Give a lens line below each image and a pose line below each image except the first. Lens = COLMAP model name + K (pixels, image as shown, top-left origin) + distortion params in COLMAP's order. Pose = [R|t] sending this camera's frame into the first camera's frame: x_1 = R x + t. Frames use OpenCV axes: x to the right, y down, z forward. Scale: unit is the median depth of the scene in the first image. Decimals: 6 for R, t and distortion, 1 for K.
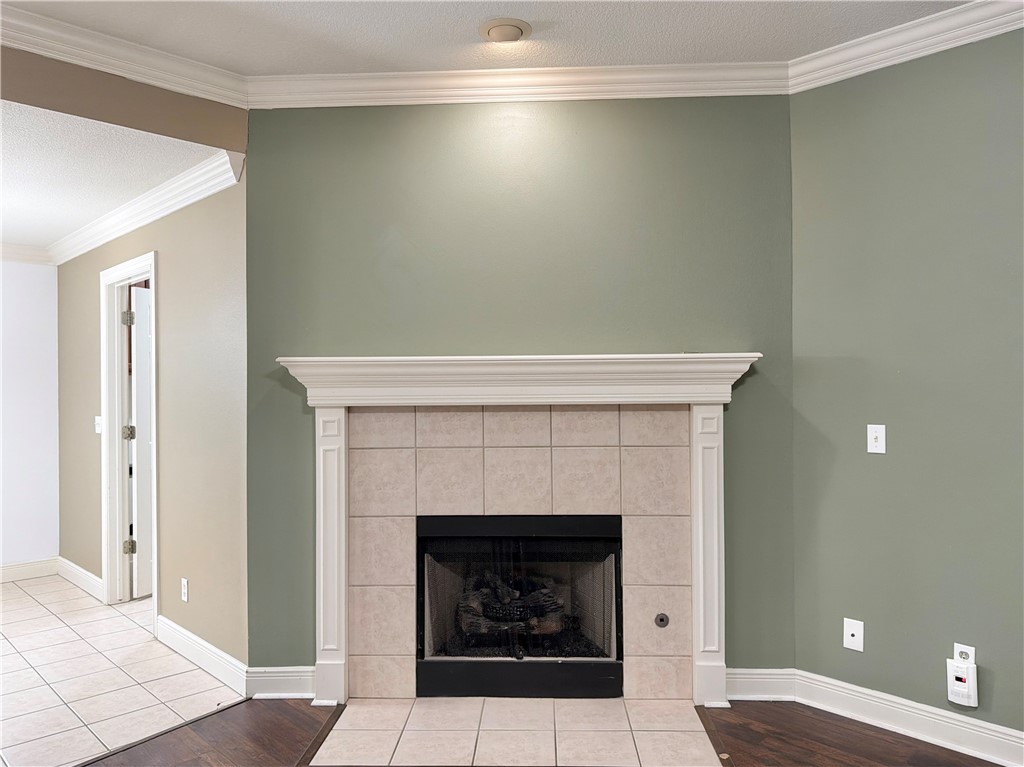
lens RADIAL K [[717.5, 0, 512.0], [0, 717.5, 383.5], [0, 0, 1]] dist [0.102816, -0.141891]
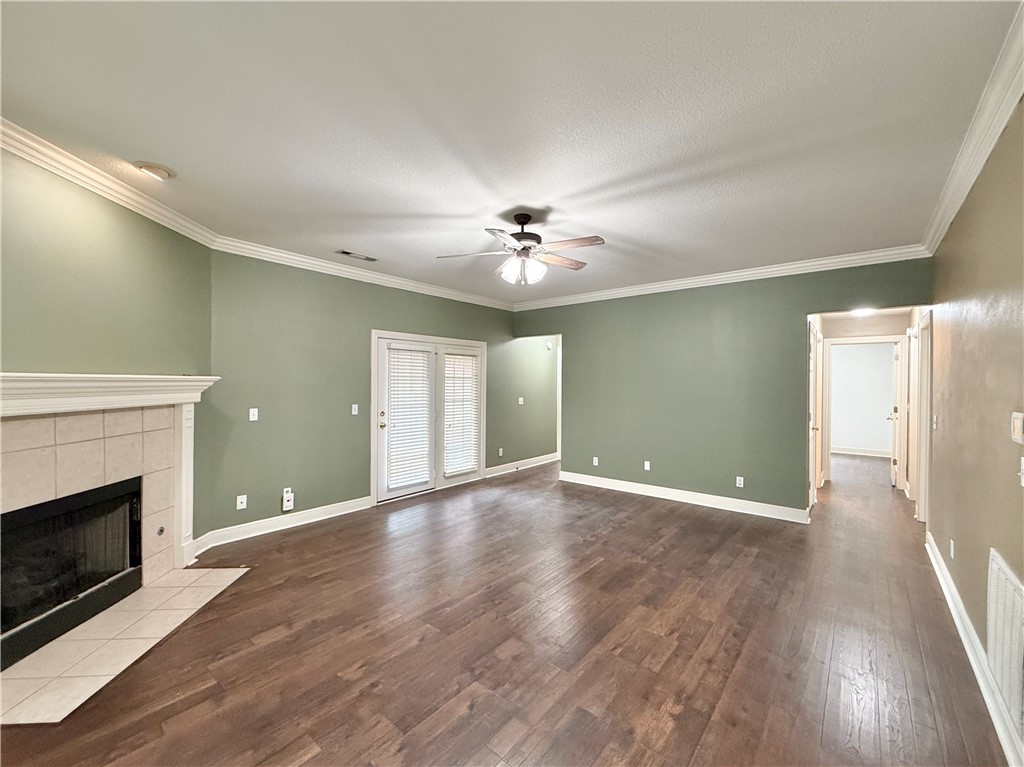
lens RADIAL K [[419.7, 0, 515.0], [0, 419.7, 382.2], [0, 0, 1]] dist [-0.001261, -0.000083]
pose [[-0.096991, 0.006157, 0.995266, -0.854417], [-0.009006, 0.999935, -0.007064, -0.024349], [-0.995245, -0.009648, -0.096929, 0.270574]]
